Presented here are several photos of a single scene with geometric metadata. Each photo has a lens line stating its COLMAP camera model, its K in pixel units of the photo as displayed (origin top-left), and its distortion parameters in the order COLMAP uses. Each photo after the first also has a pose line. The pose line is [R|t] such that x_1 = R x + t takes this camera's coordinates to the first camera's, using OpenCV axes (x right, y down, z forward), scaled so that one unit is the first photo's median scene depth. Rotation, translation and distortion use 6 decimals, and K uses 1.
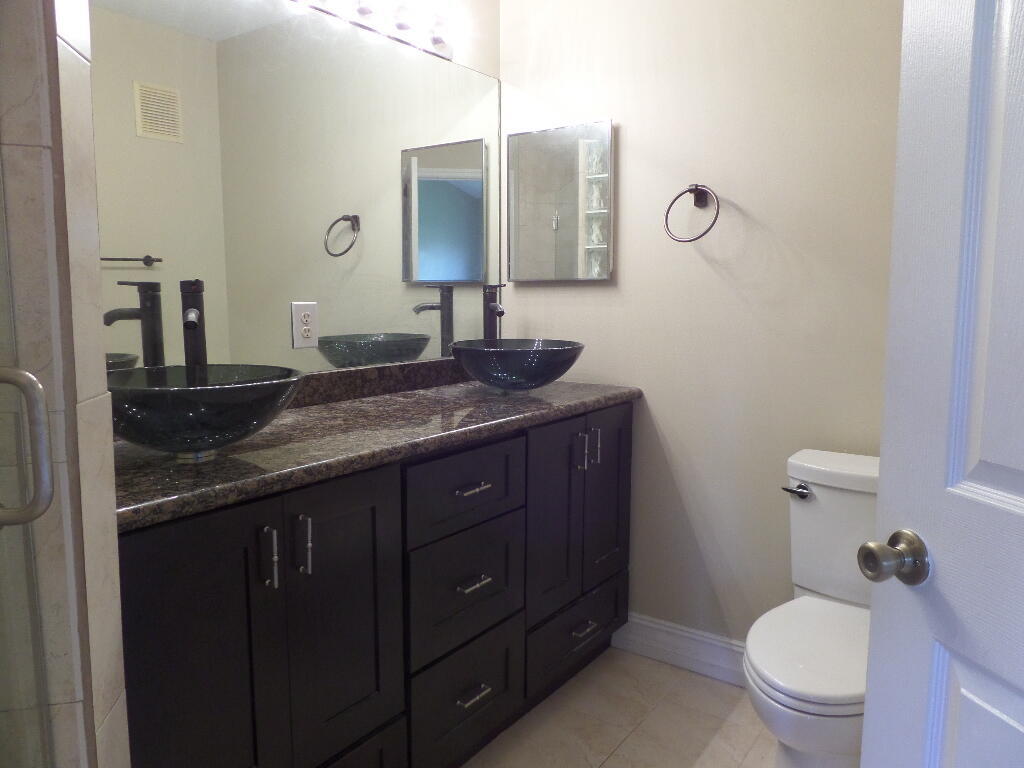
lens RADIAL K [[755.7, 0, 514.1], [0, 755.7, 381.4], [0, 0, 1]] dist [0.025709, -0.030143]
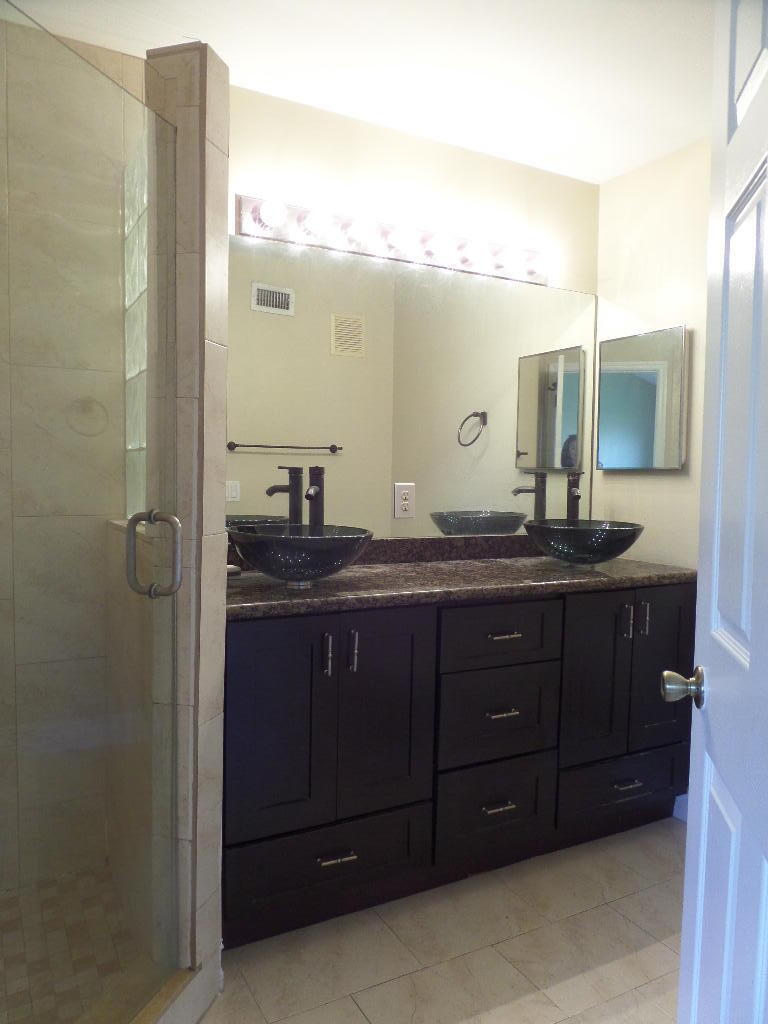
lens RADIAL K [[755.7, 0, 381.1], [0, 755.7, 509.7], [0, 0, 1]] dist [0.025709, -0.030143]
pose [[0.899293, 0.038995, -0.435605, 0.269158], [-0.069577, 0.996088, -0.054469, 0.015922], [0.431777, 0.079292, 0.898488, -0.200854]]
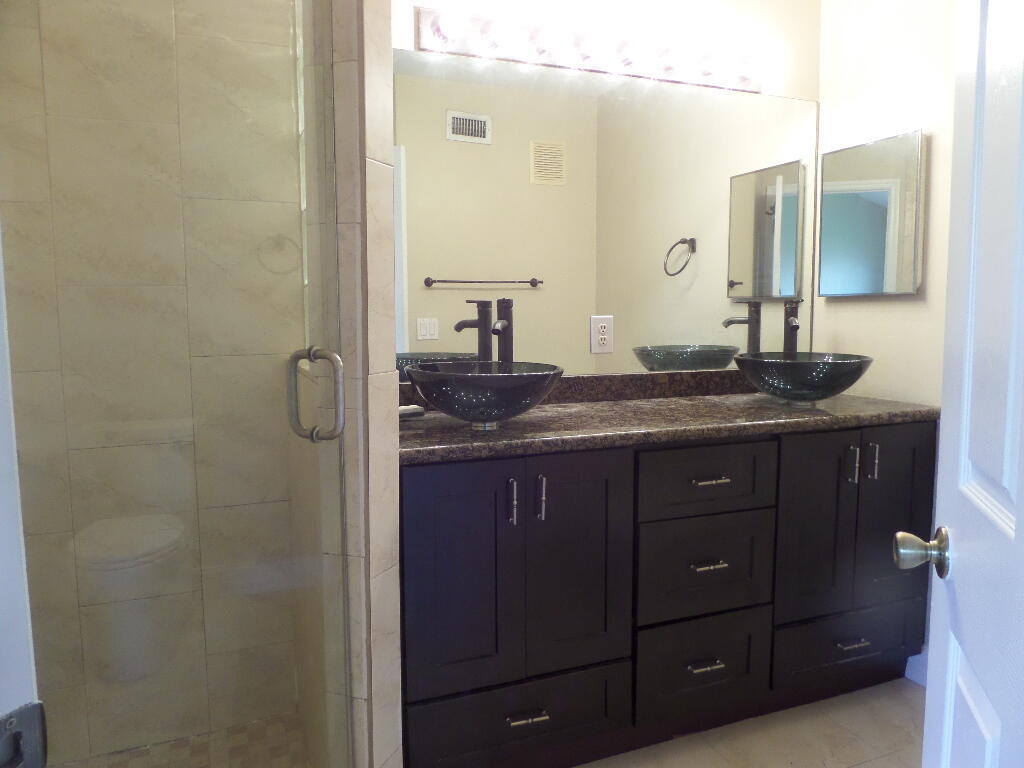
lens RADIAL K [[755.7, 0, 515.8], [0, 755.7, 377.4], [0, 0, 1]] dist [0.025709, -0.030143]
pose [[0.849208, 0.046665, -0.525993, 0.258195], [-0.060095, 0.998157, -0.008468, 0.013551], [0.524629, 0.038800, 0.850447, -0.107493]]
